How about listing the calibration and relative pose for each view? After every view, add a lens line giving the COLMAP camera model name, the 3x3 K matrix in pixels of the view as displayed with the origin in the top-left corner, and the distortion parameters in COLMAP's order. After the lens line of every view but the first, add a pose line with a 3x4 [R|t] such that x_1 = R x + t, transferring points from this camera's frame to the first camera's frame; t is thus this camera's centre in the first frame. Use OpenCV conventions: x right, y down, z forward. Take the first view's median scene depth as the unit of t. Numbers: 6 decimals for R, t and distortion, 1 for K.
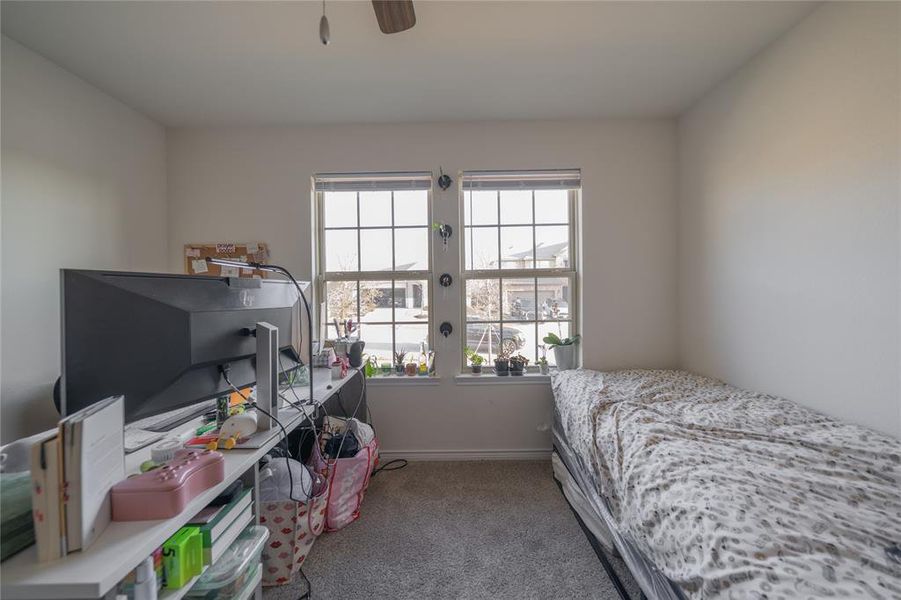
lens RADIAL K [[319.2, 0, 442.6], [0, 319.2, 298.8], [0, 0, 1]] dist [-0.000364, -0.000081]
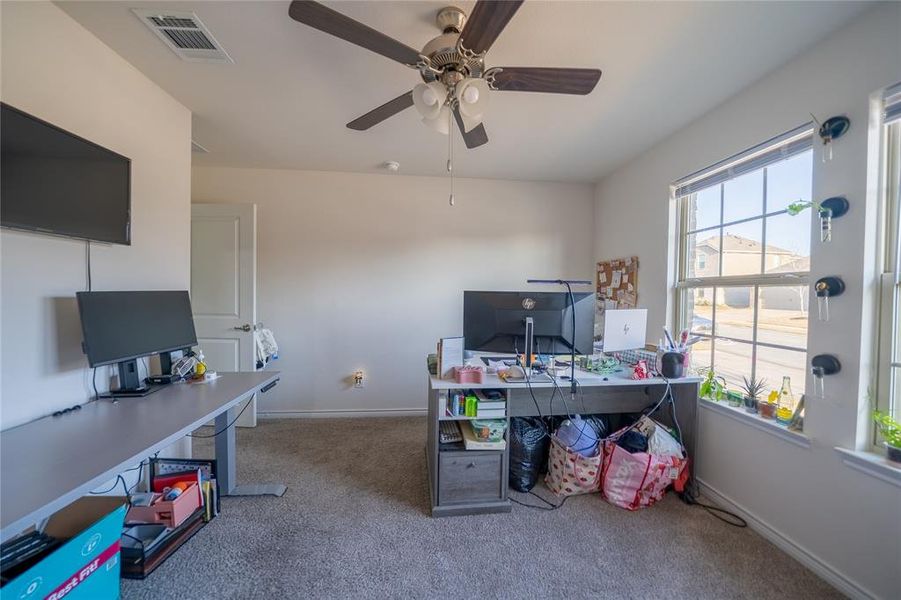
lens RADIAL K [[319.2, 0, 442.6], [0, 319.2, 298.8], [0, 0, 1]] dist [-0.000364, -0.000081]
pose [[0.072758, 0.032968, -0.996805, 0.566767], [-0.022202, 0.999259, 0.031429, -0.038171], [0.997102, 0.019845, 0.073436, 0.205724]]
